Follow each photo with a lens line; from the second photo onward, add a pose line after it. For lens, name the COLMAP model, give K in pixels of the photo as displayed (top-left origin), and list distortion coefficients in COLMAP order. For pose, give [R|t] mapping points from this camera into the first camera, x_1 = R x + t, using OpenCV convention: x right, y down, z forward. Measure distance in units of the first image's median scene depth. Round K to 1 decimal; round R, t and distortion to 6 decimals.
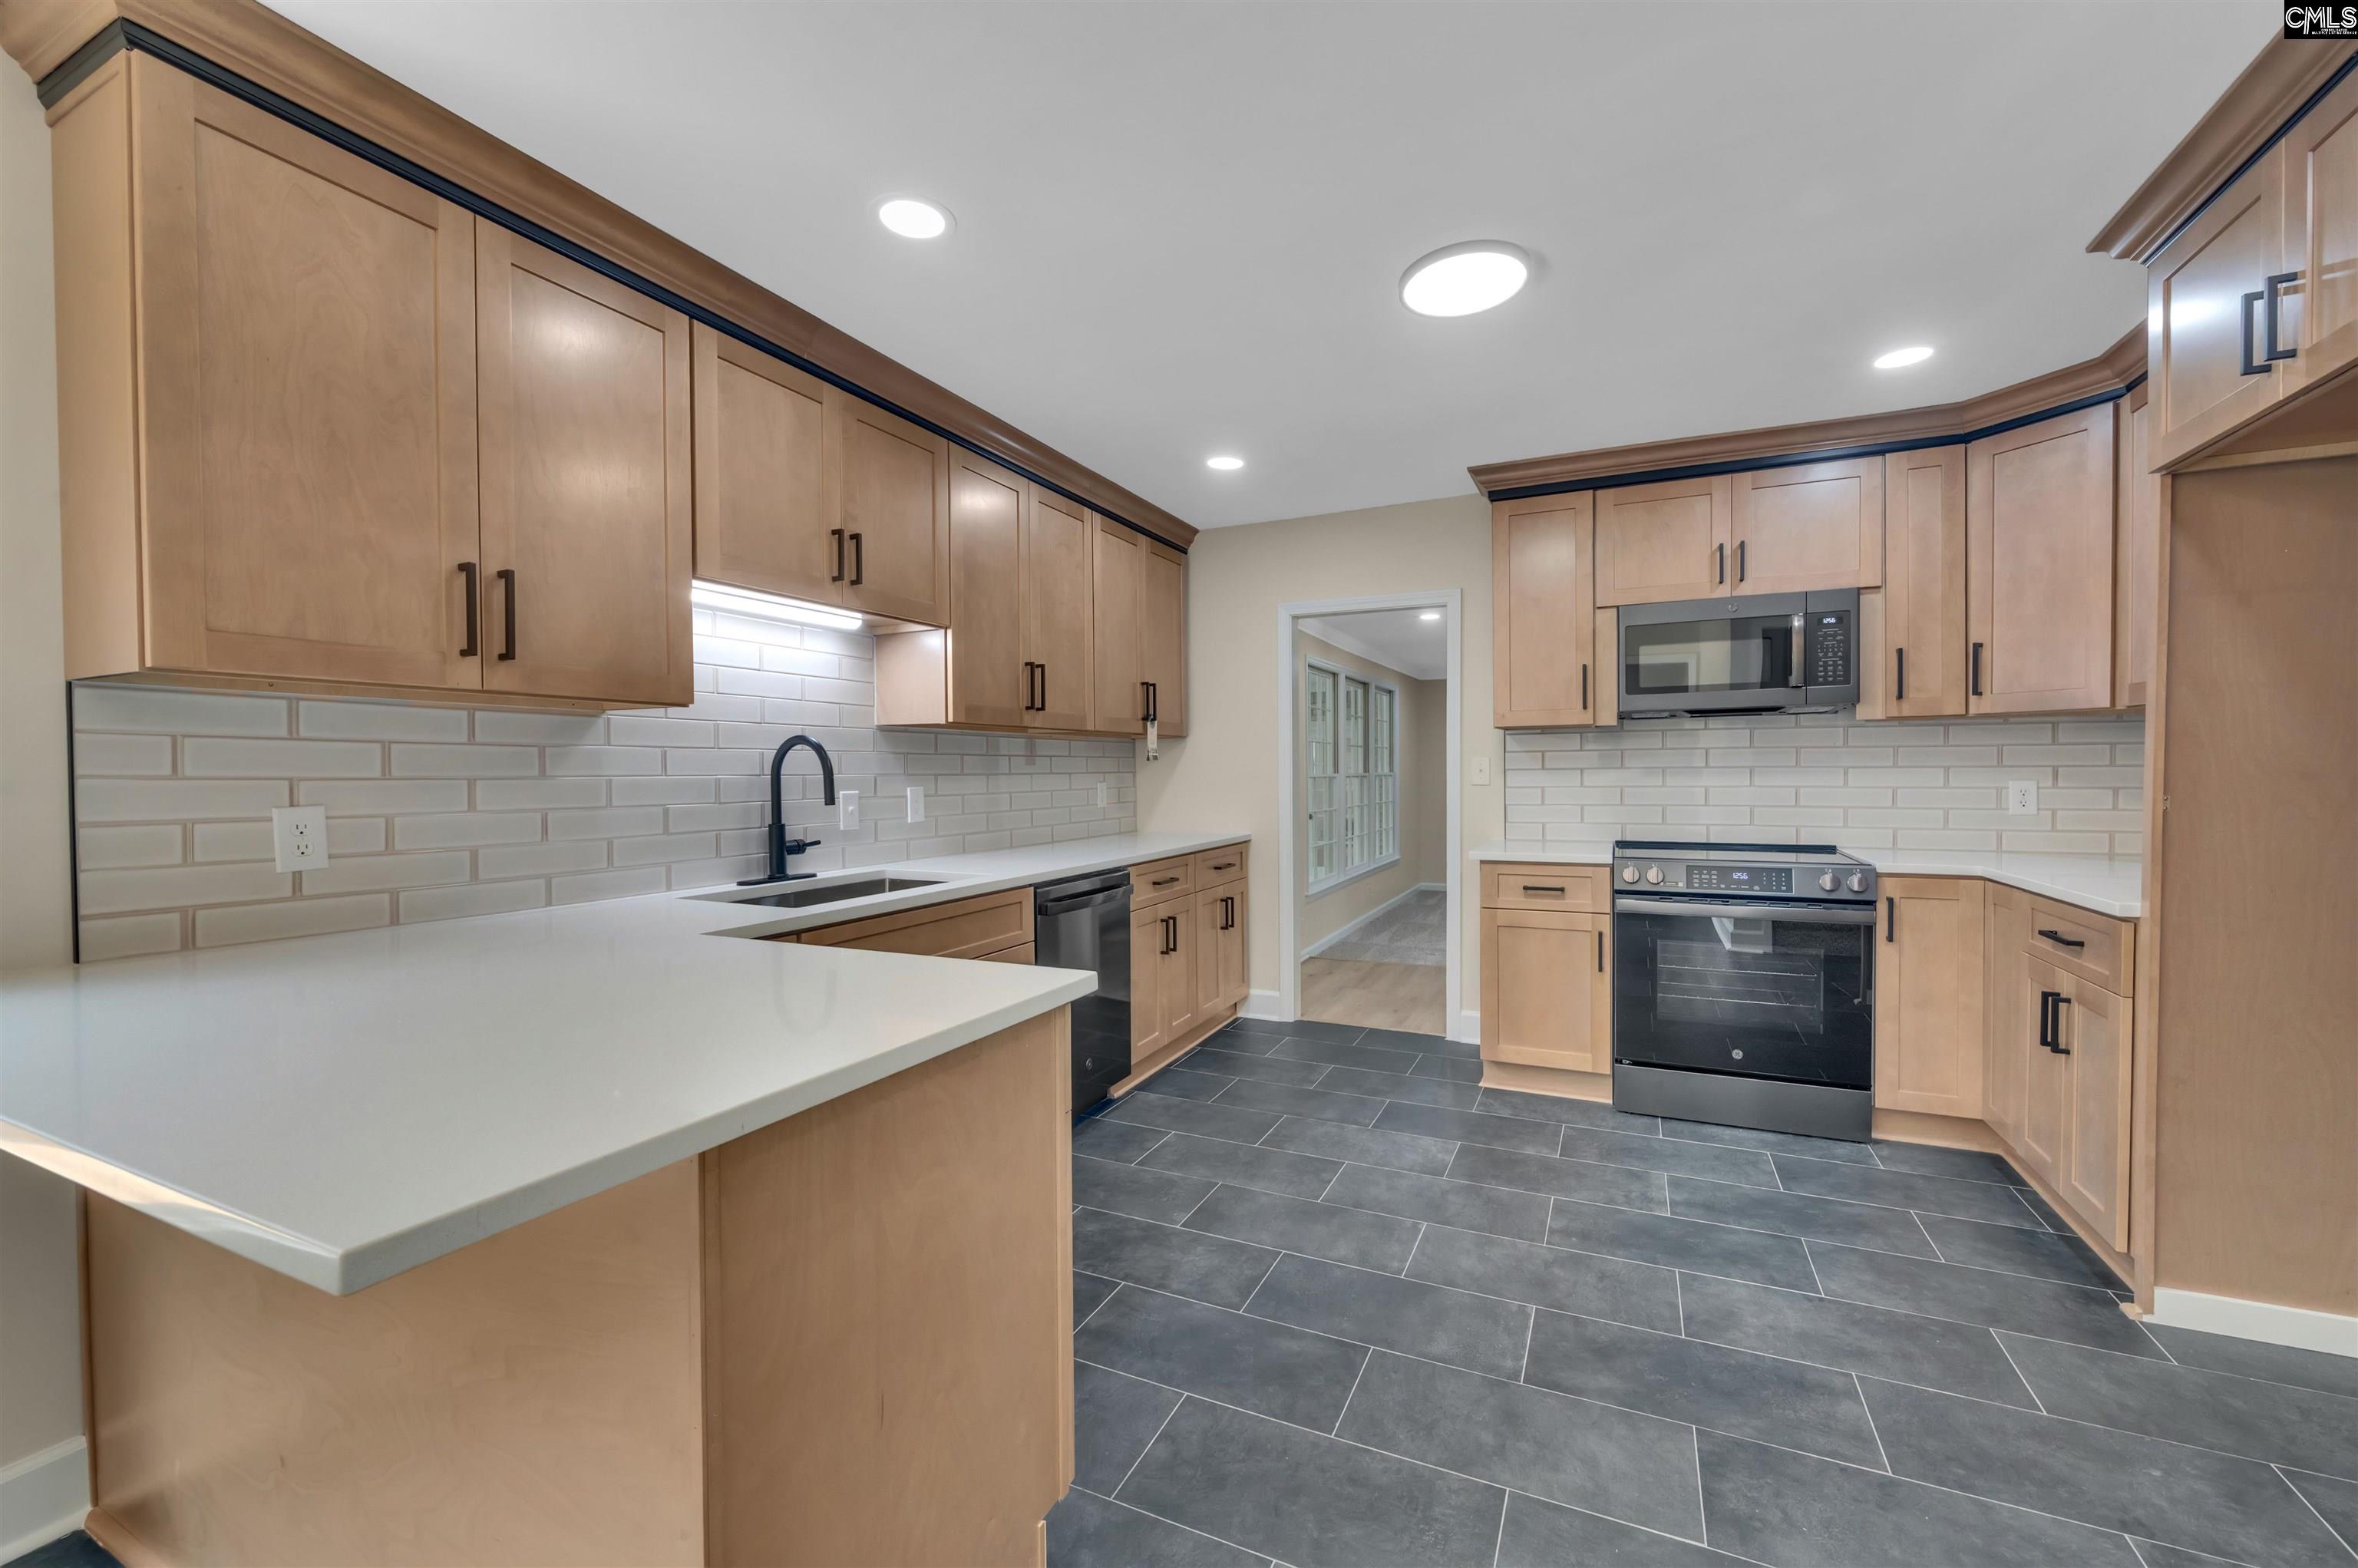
lens RADIAL K [[940.2, 0, 1184.2], [0, 940.2, 786.2], [0, 0, 1]] dist [-0.003598, 0.000116]
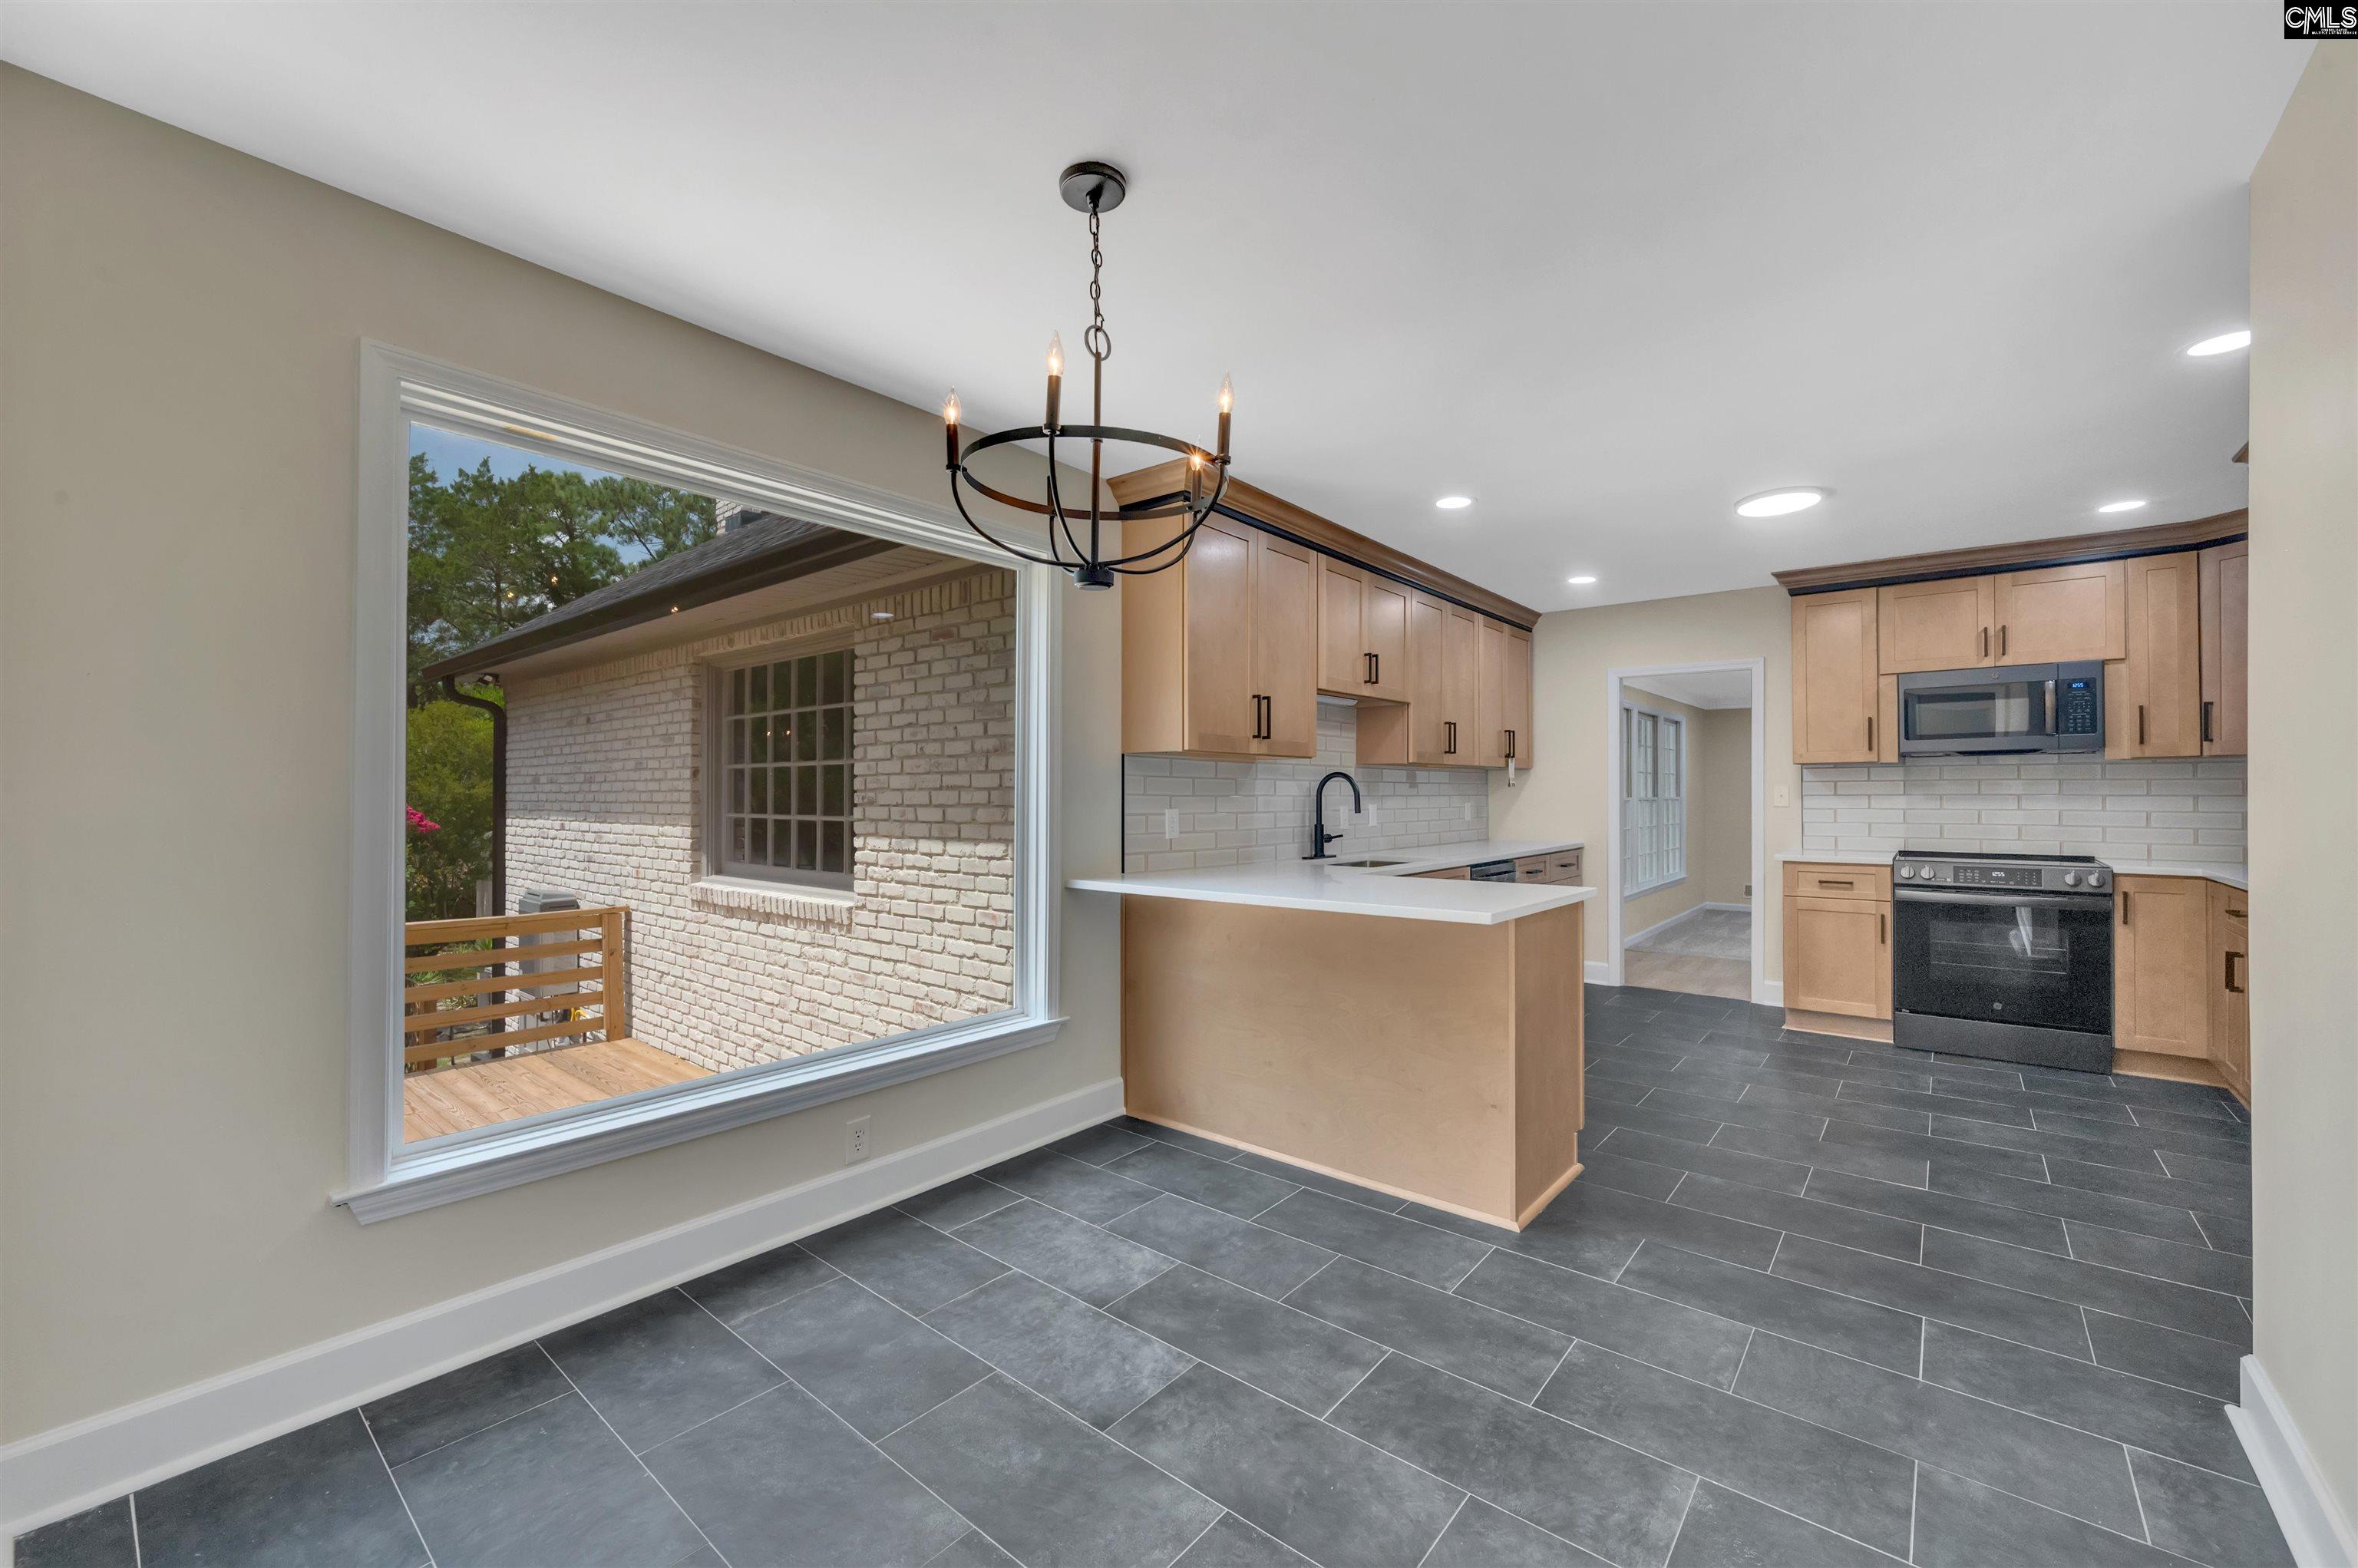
lens RADIAL K [[940.2, 0, 1182.2], [0, 940.2, 787.3], [0, 0, 1]] dist [-0.003598, 0.000116]
pose [[0.969840, 0.005102, -0.243688, -0.212001], [-0.010478, 0.999729, -0.020768, 0.009108], [0.243516, 0.022695, 0.969631, -0.571553]]
